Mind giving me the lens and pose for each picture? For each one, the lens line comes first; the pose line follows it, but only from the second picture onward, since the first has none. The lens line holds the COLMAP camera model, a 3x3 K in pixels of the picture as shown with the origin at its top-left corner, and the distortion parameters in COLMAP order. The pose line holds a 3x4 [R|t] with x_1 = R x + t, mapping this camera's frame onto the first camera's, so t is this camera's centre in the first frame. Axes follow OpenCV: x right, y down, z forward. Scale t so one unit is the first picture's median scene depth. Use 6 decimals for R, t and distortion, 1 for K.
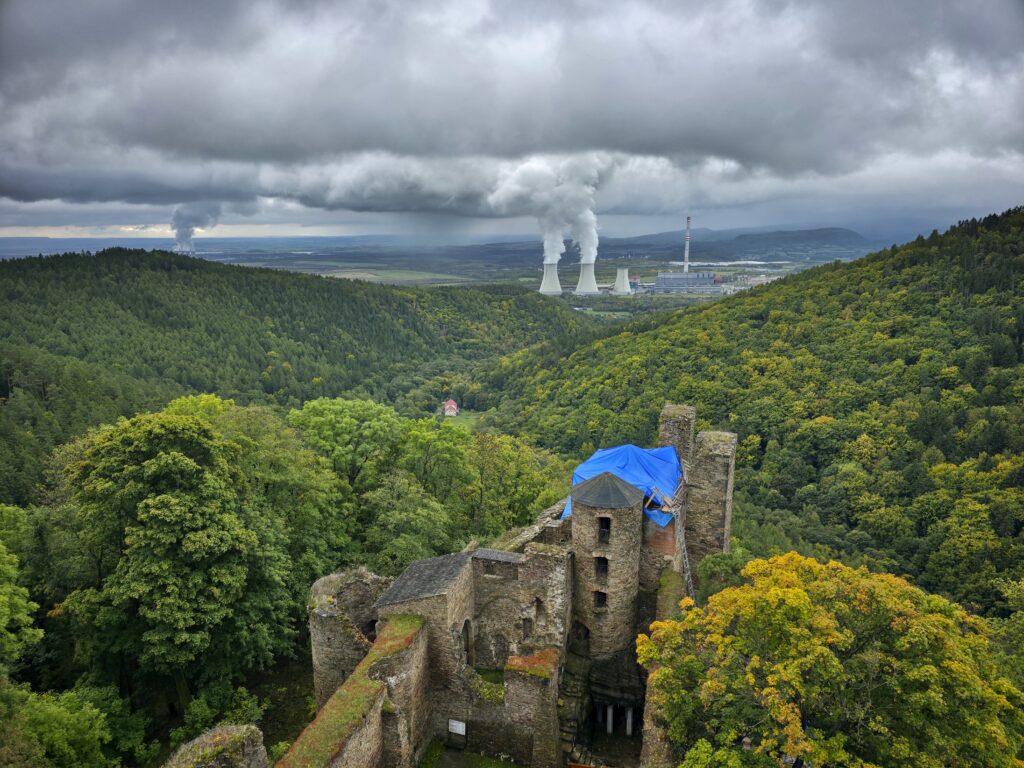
lens RADIAL K [[679.4, 0, 515.9], [0, 679.4, 385.0], [0, 0, 1]] dist [0.075147, -0.001501]
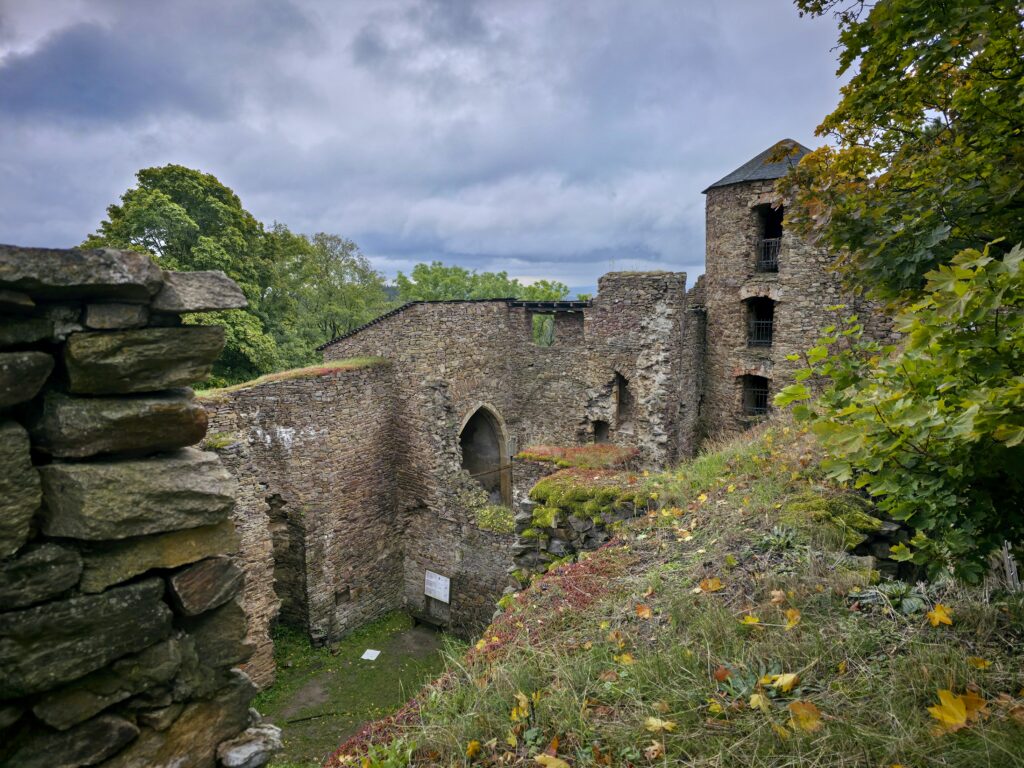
lens RADIAL K [[679.4, 0, 512.0], [0, 679.4, 378.6], [0, 0, 1]] dist [0.075147, -0.001501]
pose [[0.942190, 0.044551, -0.332106, 0.125199], [-0.073267, 0.994530, -0.074447, 0.359042], [0.326972, 0.094476, 0.940300, 0.502019]]
